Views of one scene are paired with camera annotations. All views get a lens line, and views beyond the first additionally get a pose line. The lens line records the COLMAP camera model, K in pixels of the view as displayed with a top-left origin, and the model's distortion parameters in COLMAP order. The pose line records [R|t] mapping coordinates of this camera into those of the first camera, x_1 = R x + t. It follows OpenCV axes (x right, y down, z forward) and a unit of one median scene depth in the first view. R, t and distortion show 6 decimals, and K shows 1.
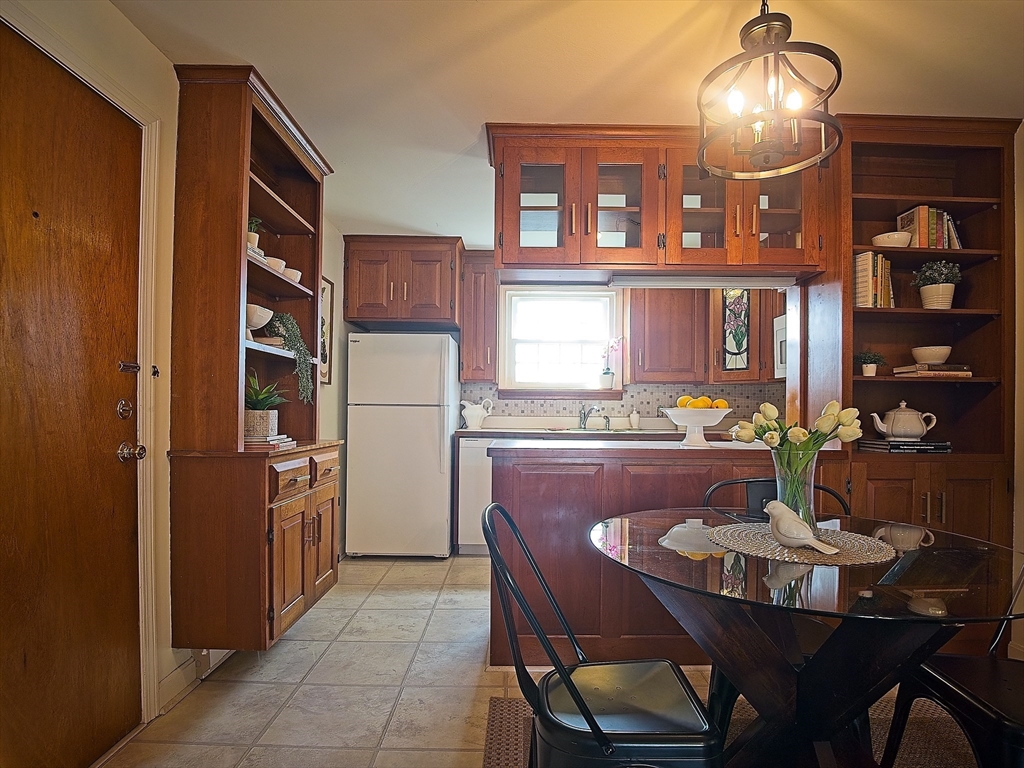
lens RADIAL K [[542.8, 0, 514.8], [0, 542.8, 409.5], [0, 0, 1]] dist [-0.032424, 0.000136]
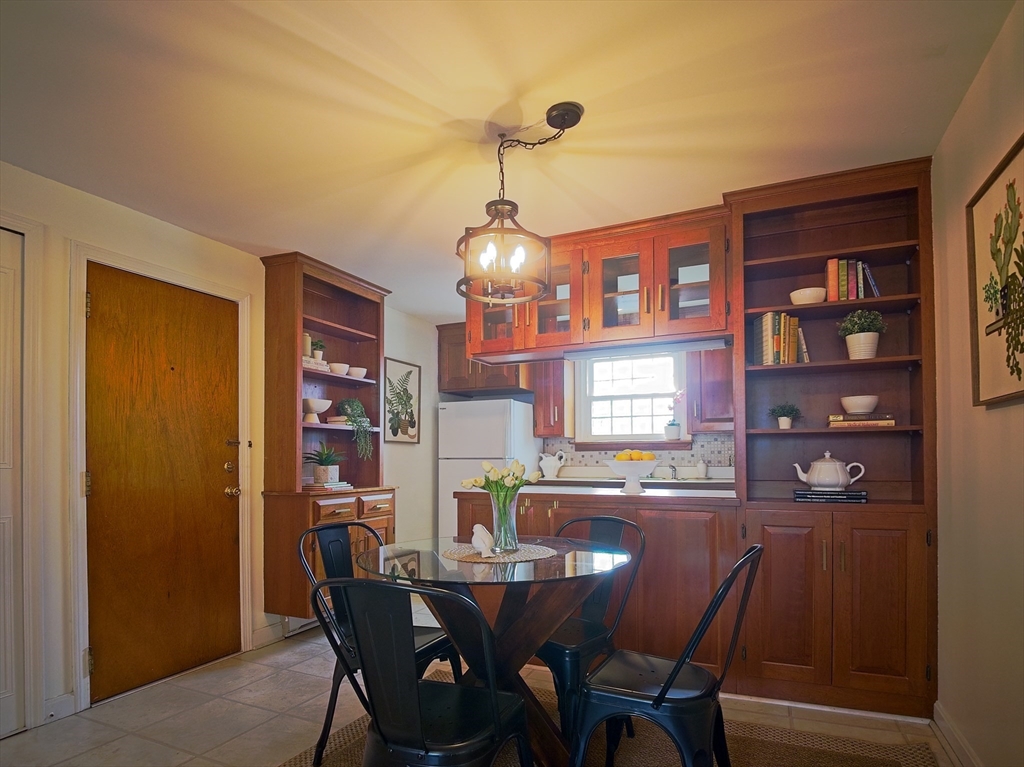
lens RADIAL K [[560.0, 0, 515.1], [0, 560.0, 448.0], [0, 0, 1]] dist [-0.023721, -0.000443]
pose [[0.914120, -0.020714, -0.404913, 0.616995], [0.014182, 0.999717, -0.019124, -0.010249], [0.405195, 0.011740, 0.914155, -0.208918]]
